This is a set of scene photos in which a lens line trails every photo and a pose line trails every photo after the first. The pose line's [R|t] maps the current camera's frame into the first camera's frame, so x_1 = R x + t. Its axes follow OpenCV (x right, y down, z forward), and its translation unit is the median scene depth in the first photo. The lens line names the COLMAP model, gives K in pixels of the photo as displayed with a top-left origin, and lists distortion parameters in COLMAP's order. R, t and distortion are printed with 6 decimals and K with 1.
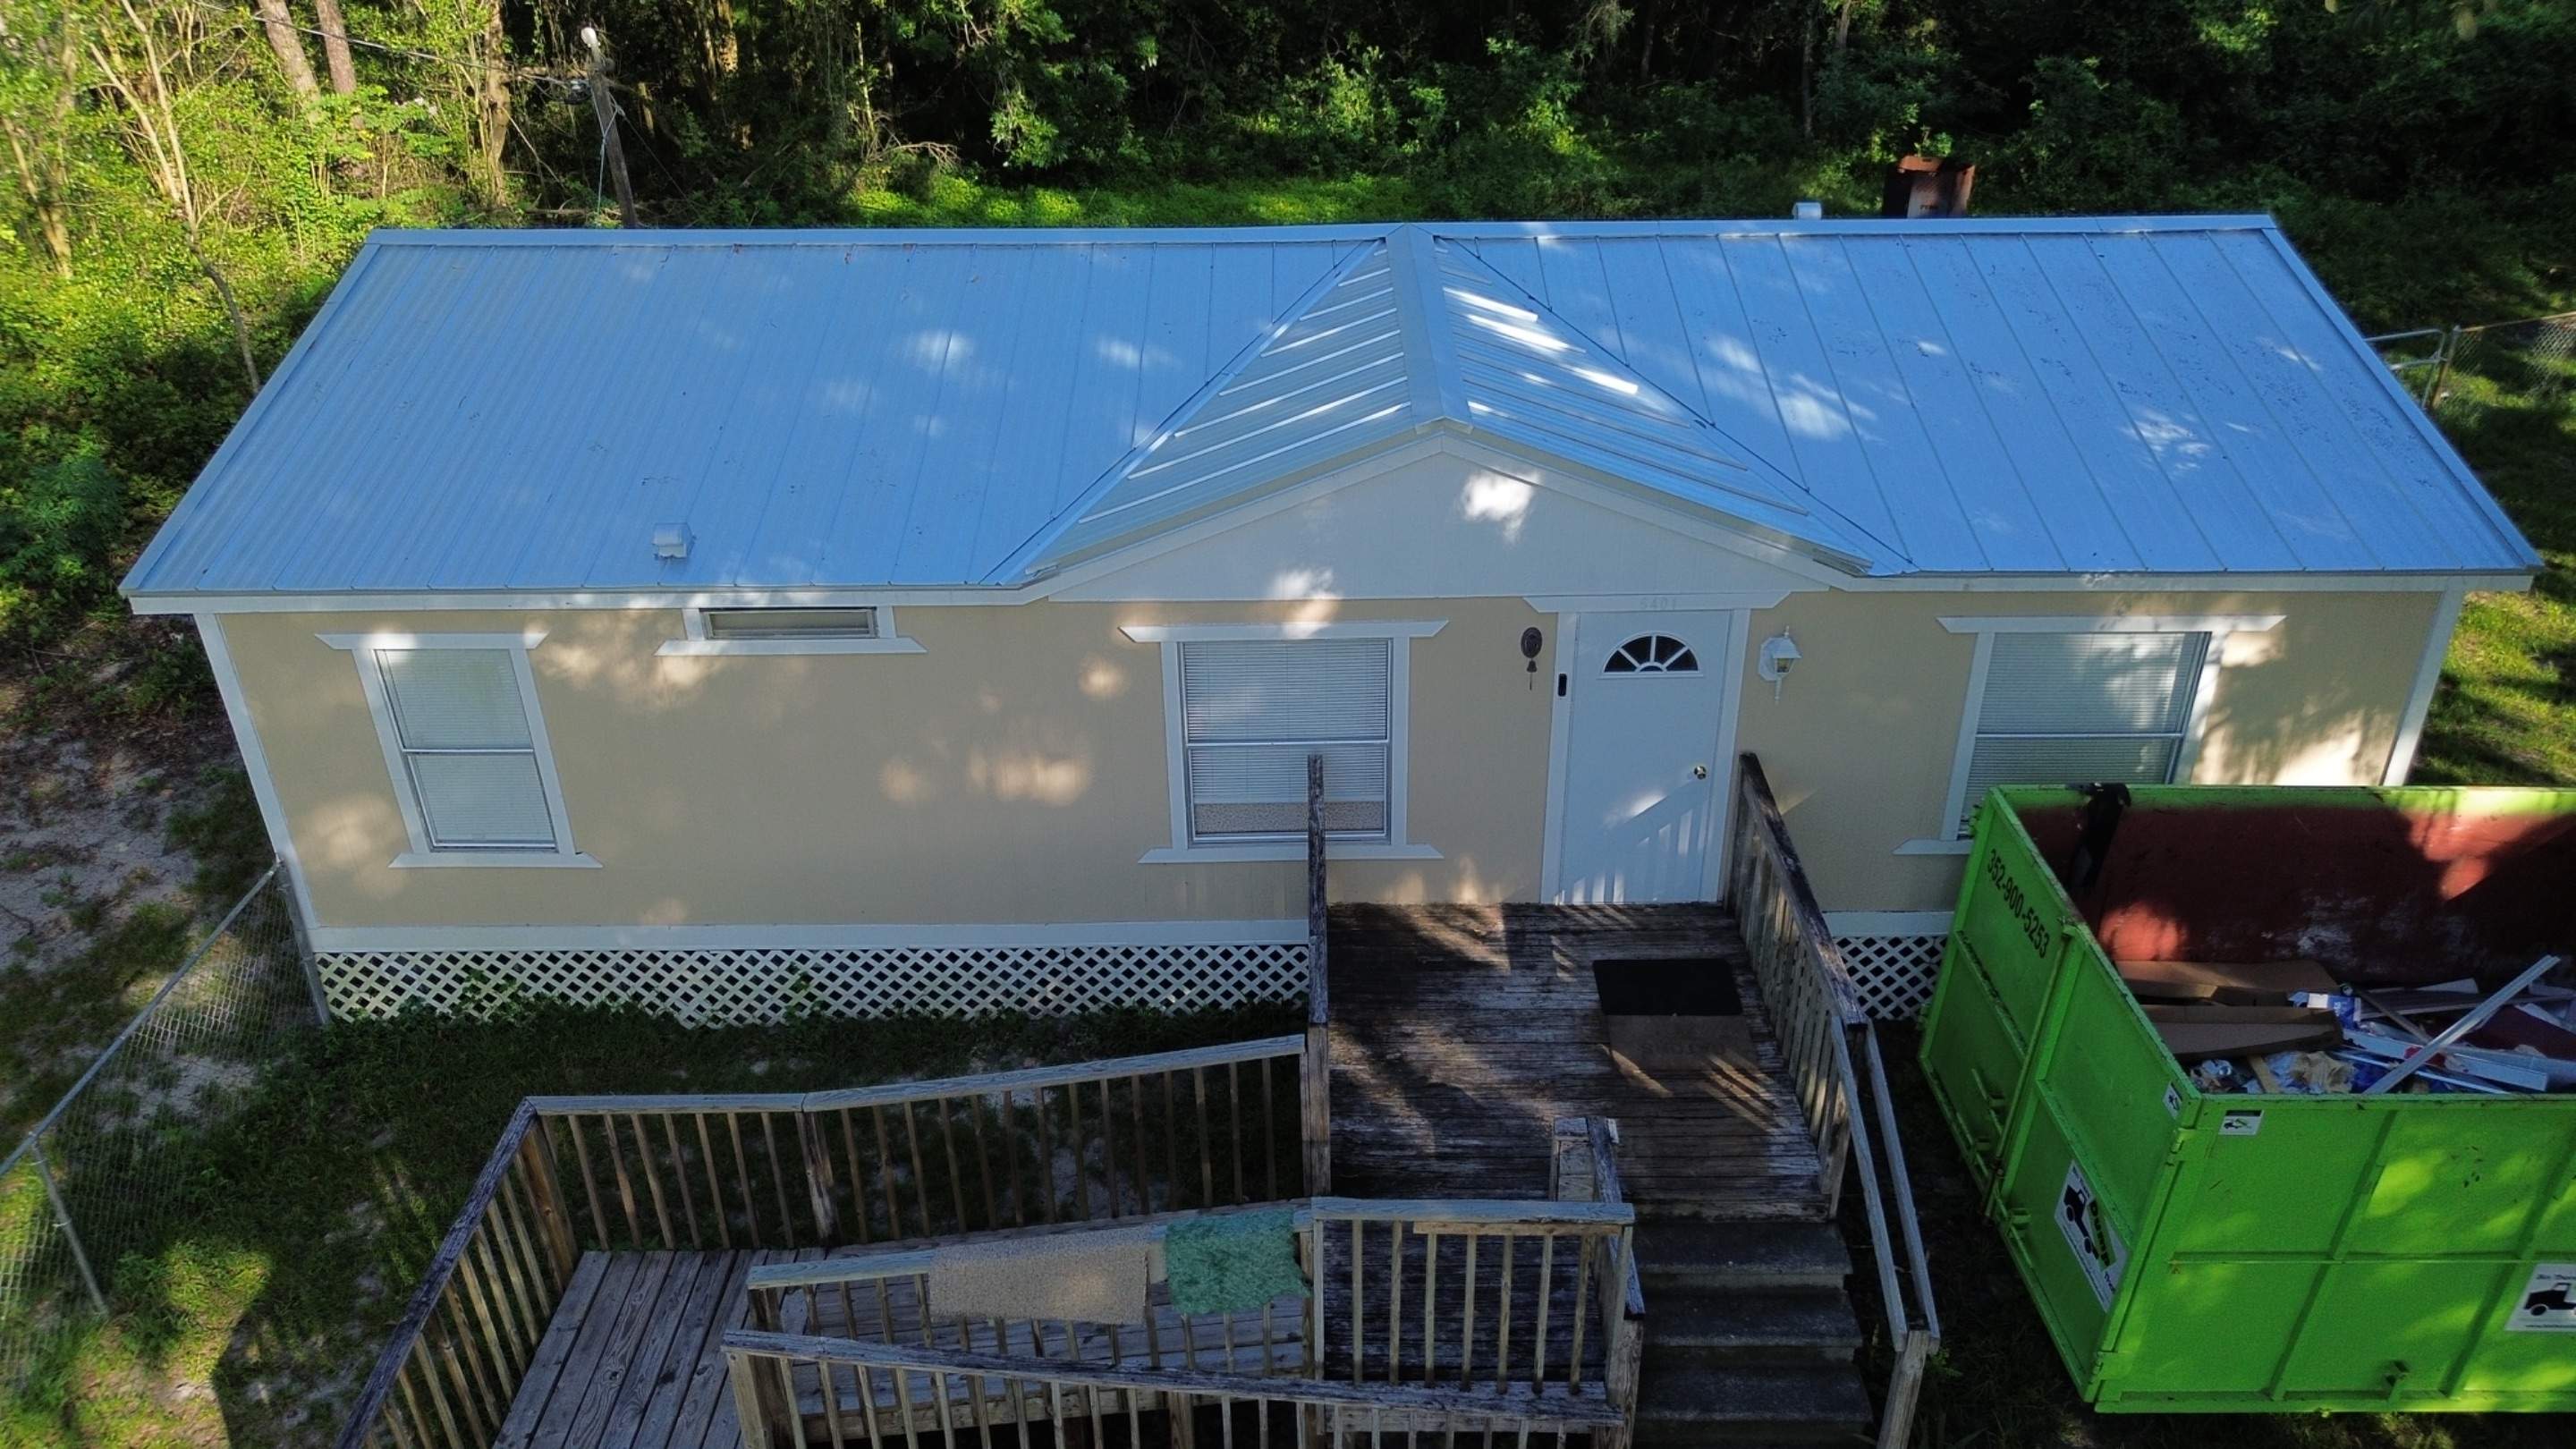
lens RADIAL K [[1808.0, 0, 1290.0], [0, 1808.0, 722.3], [0, 0, 1]] dist [0.060938, -0.054274]
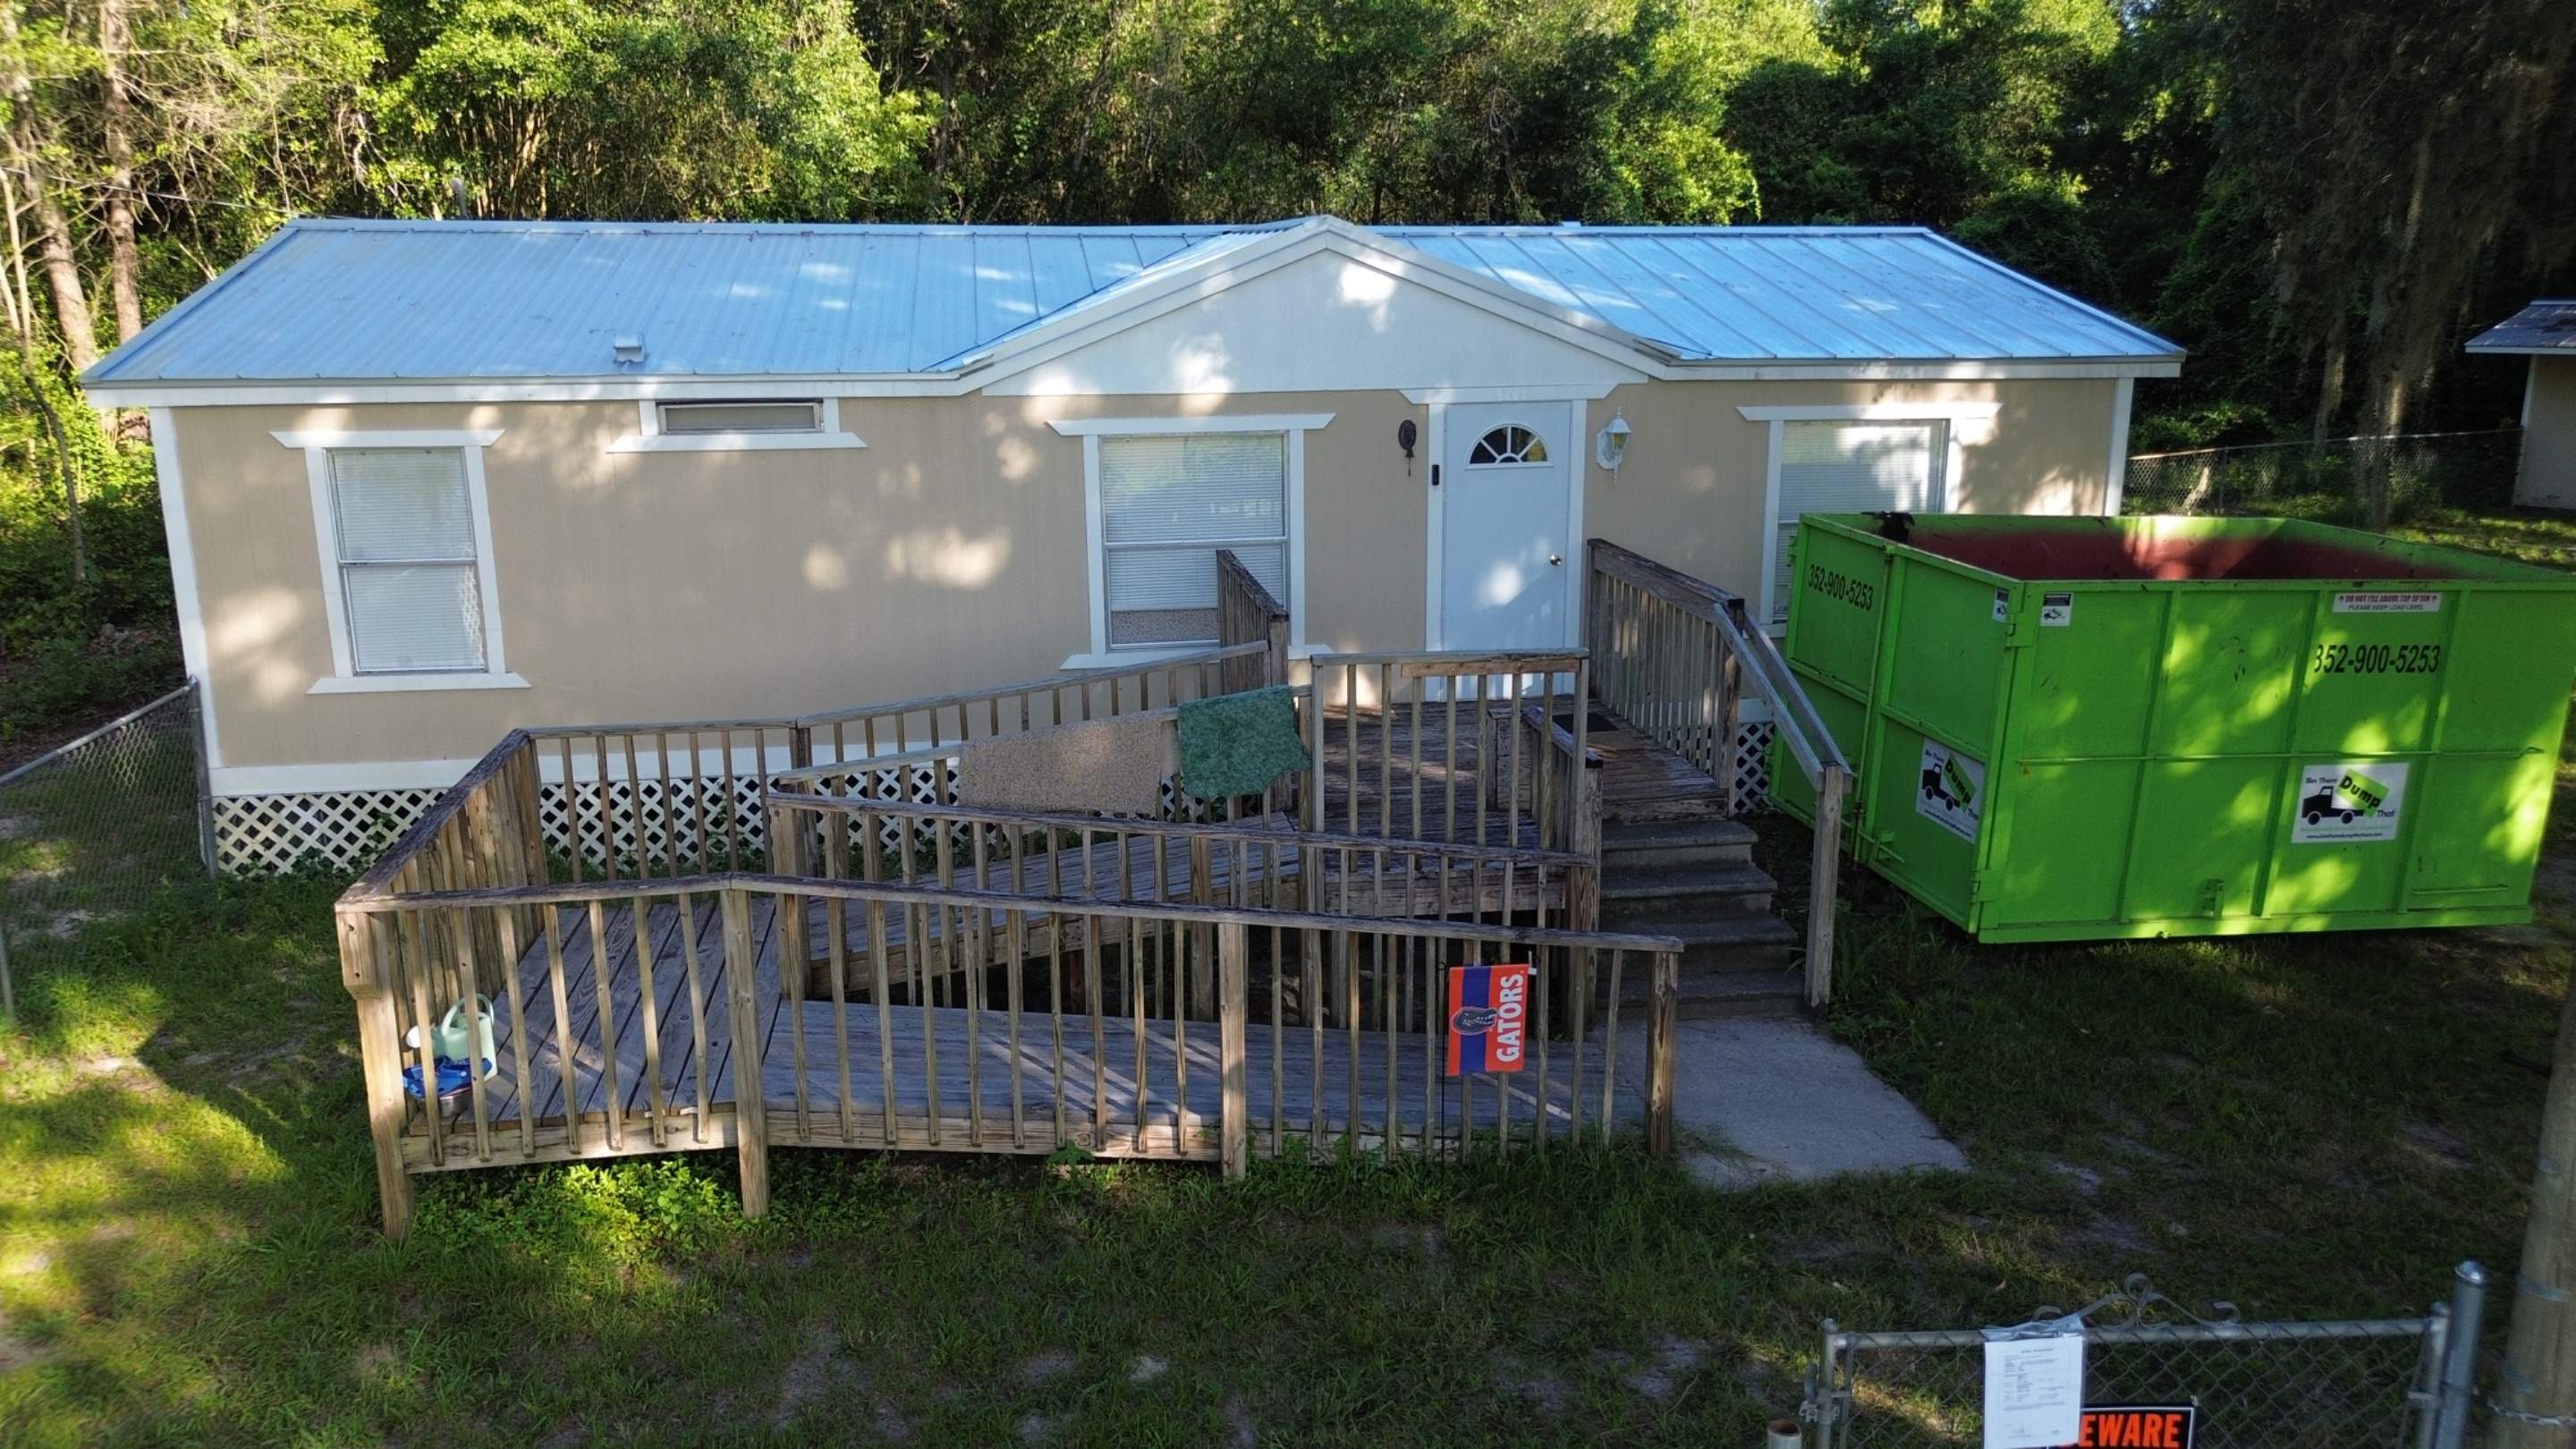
lens RADIAL K [[1808.0, 0, 1285.3], [0, 1808.0, 730.1], [0, 0, 1]] dist [0.060938, -0.054274]
pose [[0.986456, -0.029428, 0.161368, -0.134027], [0.072730, 0.960254, -0.269487, 0.438935], [-0.147023, 0.277573, 0.949388, -0.032657]]
